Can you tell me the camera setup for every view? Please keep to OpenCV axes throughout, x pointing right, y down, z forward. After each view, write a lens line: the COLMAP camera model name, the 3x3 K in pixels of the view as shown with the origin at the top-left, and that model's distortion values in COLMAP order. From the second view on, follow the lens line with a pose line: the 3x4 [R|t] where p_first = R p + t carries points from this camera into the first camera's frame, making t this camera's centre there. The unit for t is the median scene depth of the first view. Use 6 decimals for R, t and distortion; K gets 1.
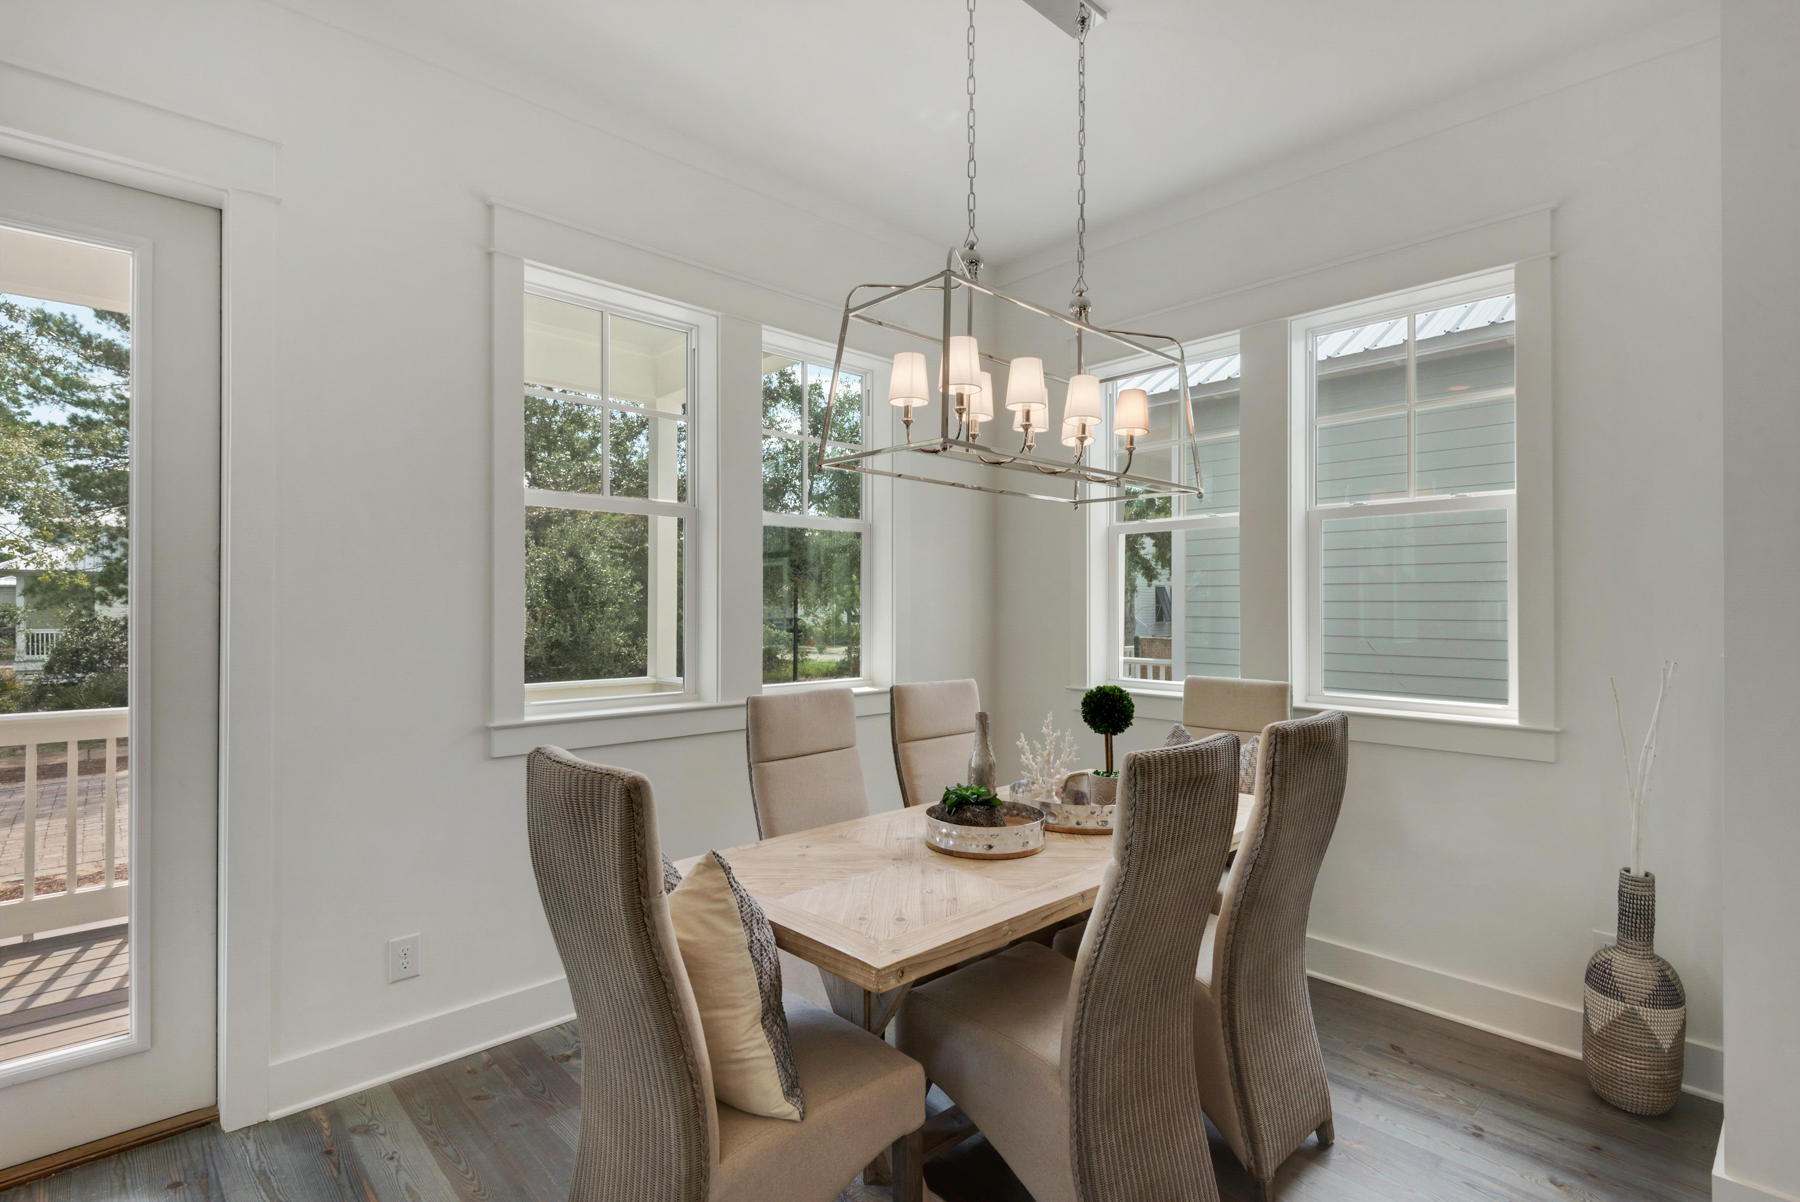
lens RADIAL K [[854.7, 0, 897.1], [0, 854.7, 600.4], [0, 0, 1]] dist [0.025828, -0.020784]
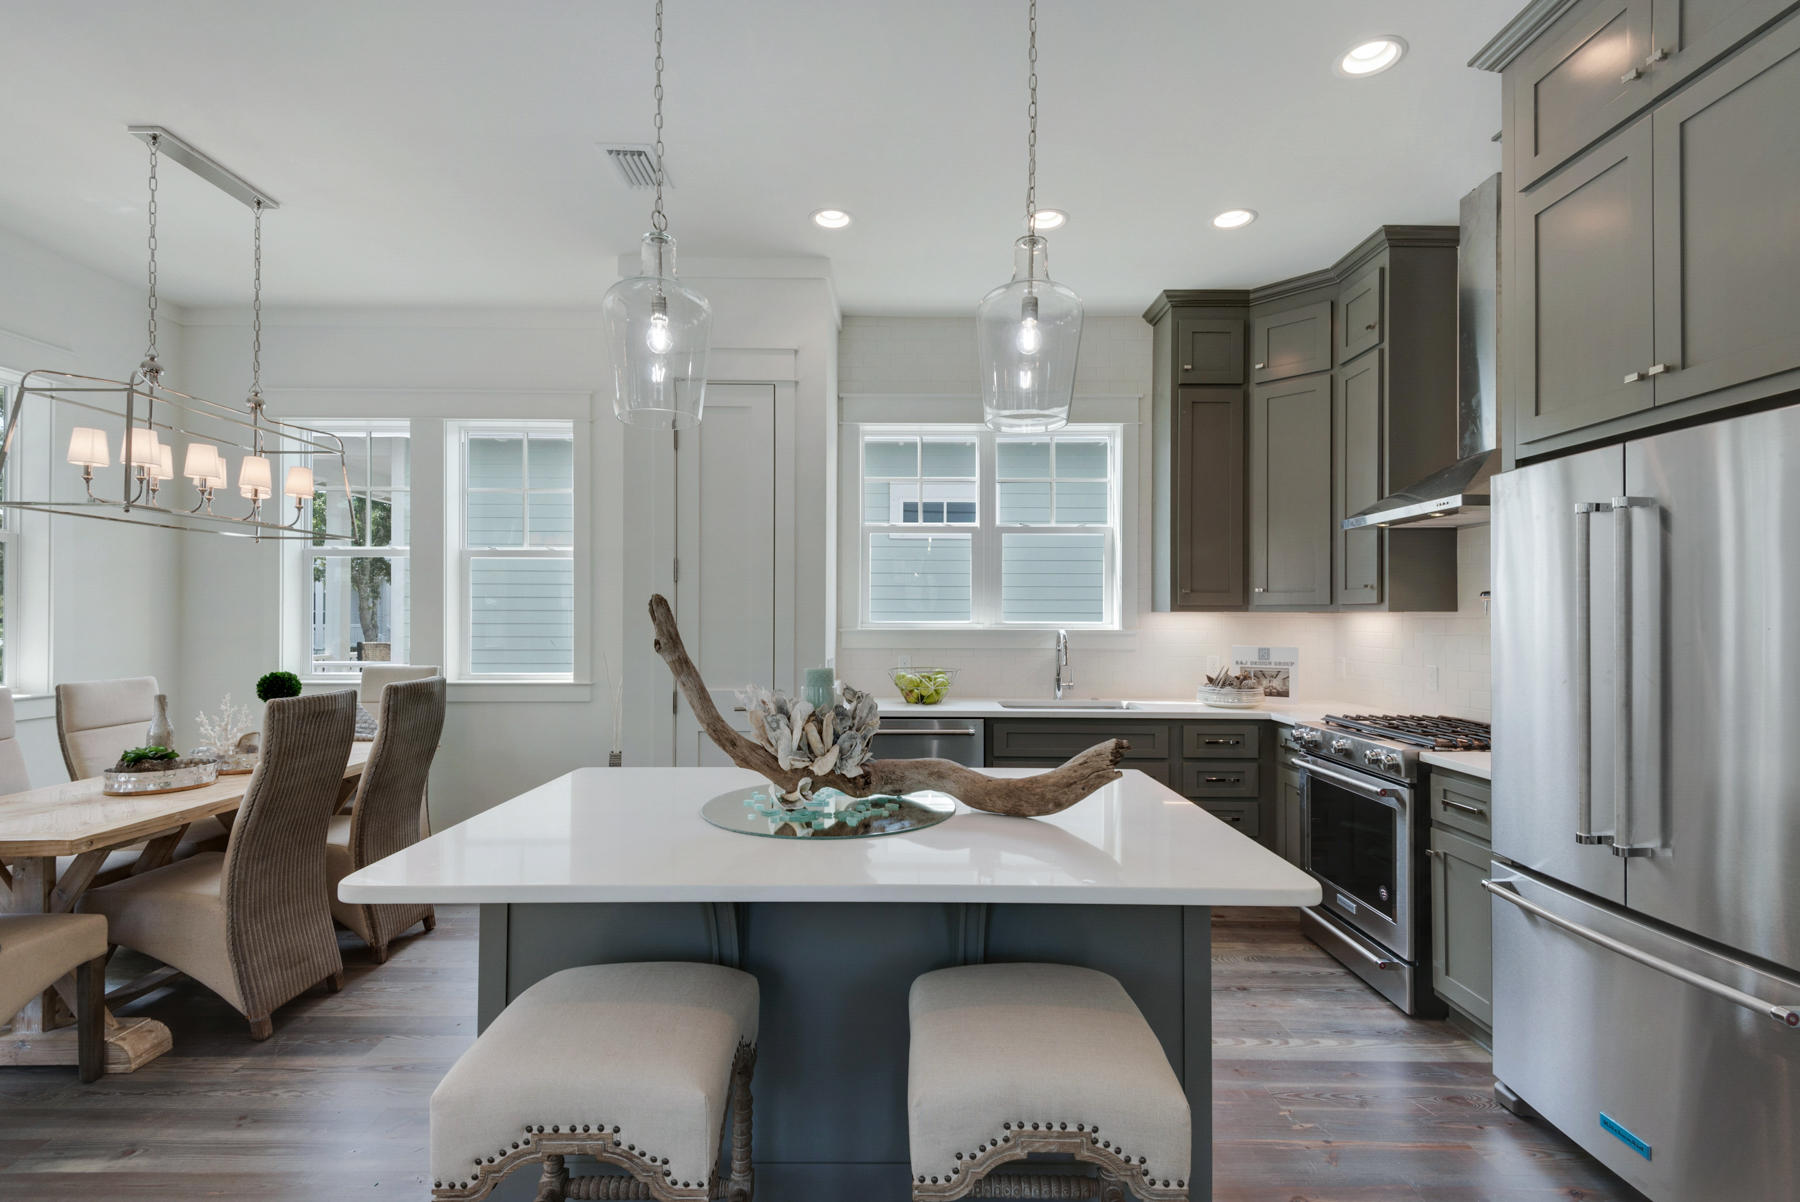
lens RADIAL K [[822.2, 0, 897.3], [0, 822.2, 605.8], [0, 0, 1]] dist [0.036356, -0.019161]
pose [[0.684425, 0.005914, 0.729060, -0.068305], [-0.006513, 0.999977, -0.001997, -0.014416], [-0.729054, -0.003382, 0.684447, -0.756017]]
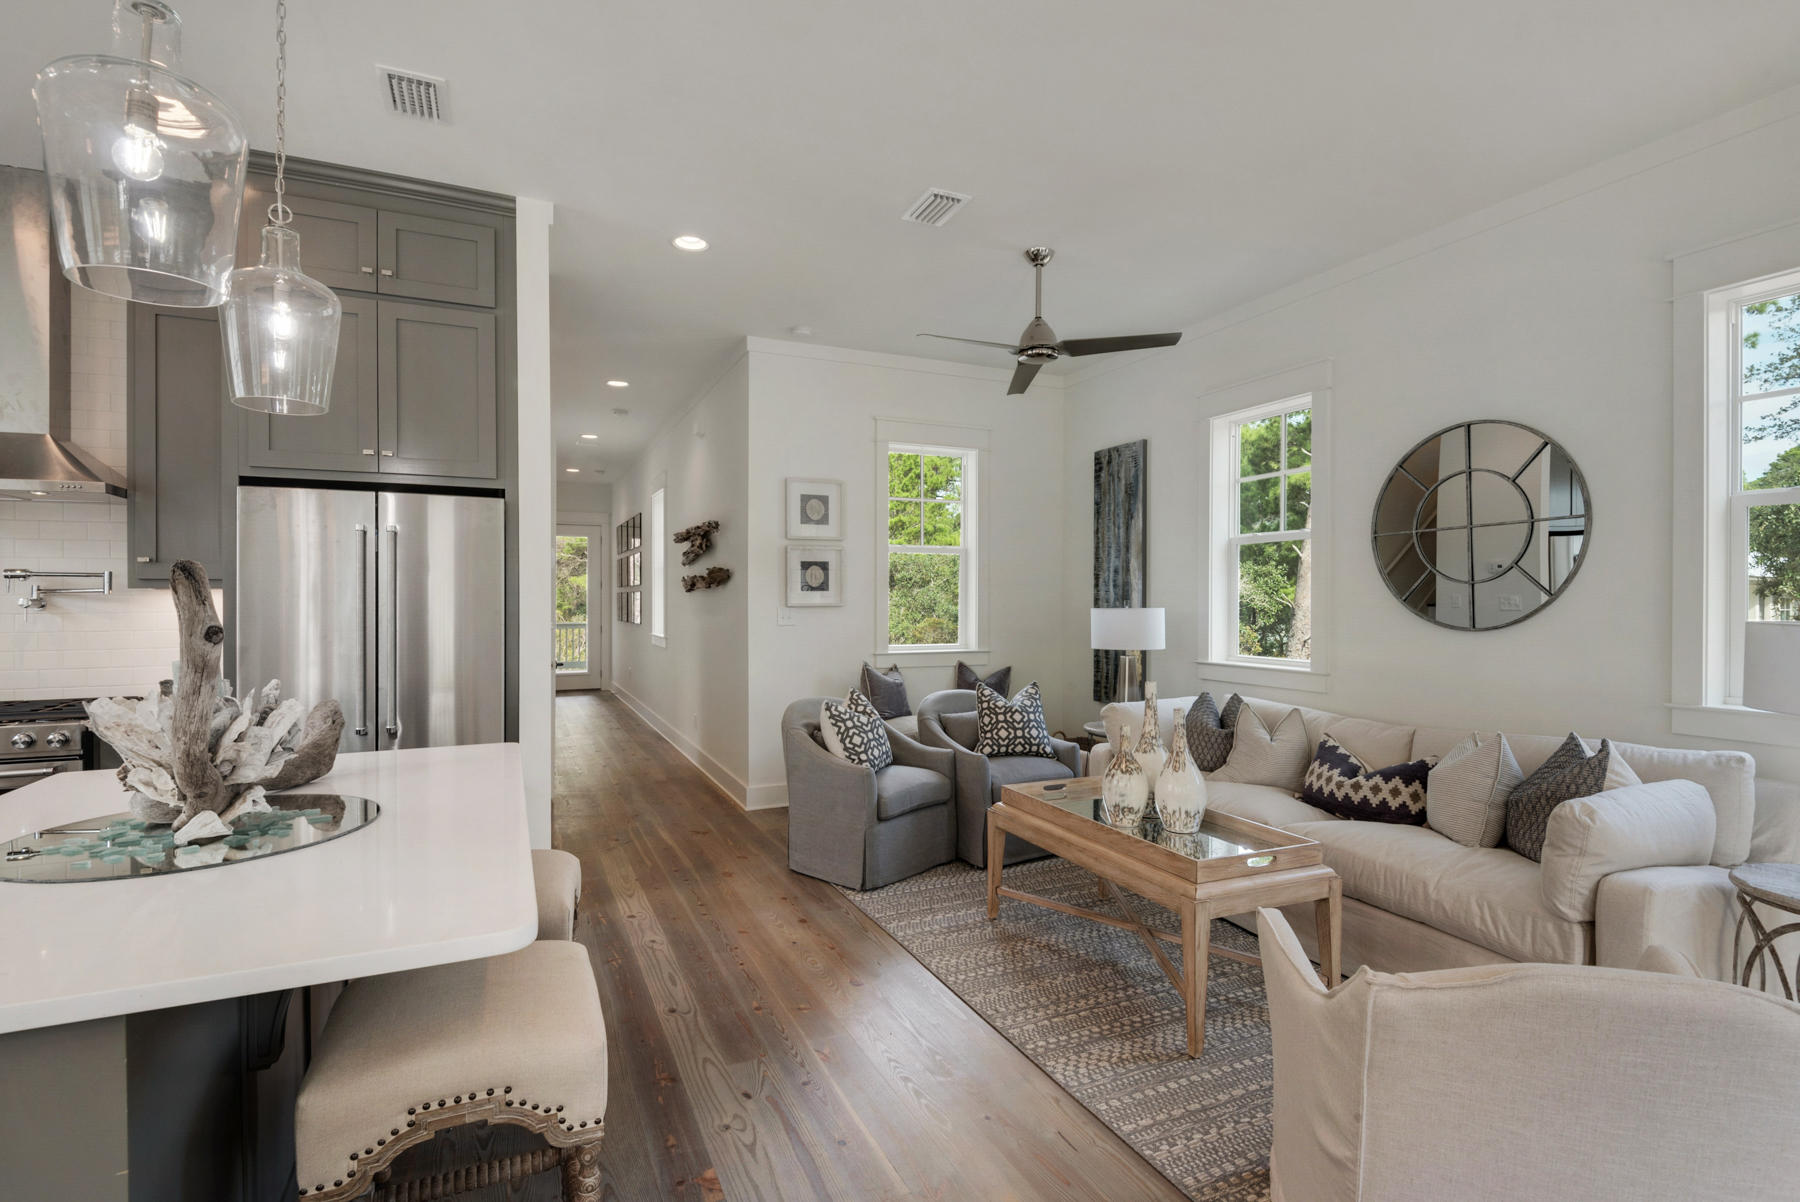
lens RADIAL K [[859.6, 0, 896.0], [0, 859.6, 601.6], [0, 0, 1]] dist [0.029390, -0.026630]
pose [[-0.946674, -0.006343, 0.322132, -0.271710], [-0.007850, 0.999963, -0.003379, 0.000370], [-0.322098, -0.005727, -0.946689, 0.393078]]
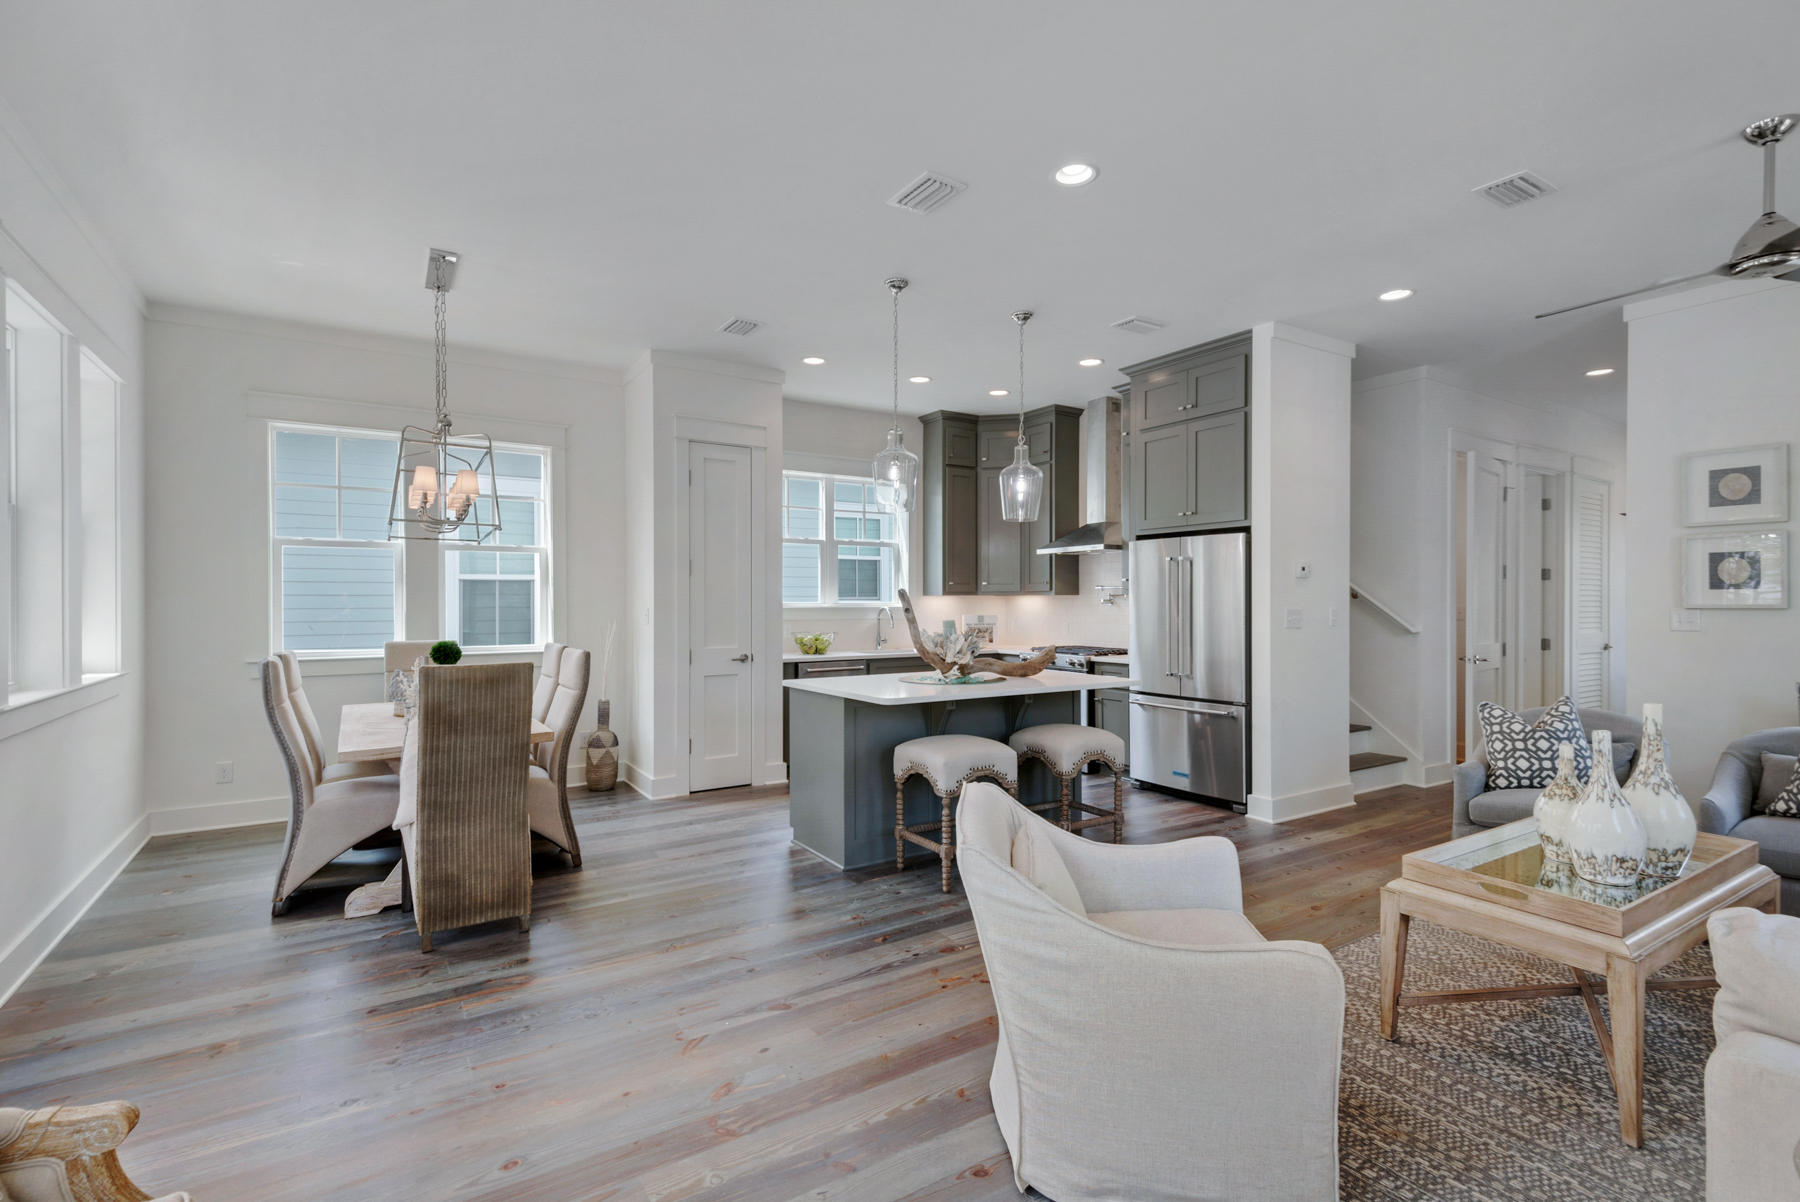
lens RADIAL K [[822.2, 0, 897.3], [0, 822.2, 605.8], [0, 0, 1]] dist [0.036356, -0.019161]
pose [[0.179699, -0.011681, 0.983652, -1.481999], [-0.007219, 0.999887, 0.013193, -0.009928], [-0.983695, -0.009472, 0.179594, -0.333163]]
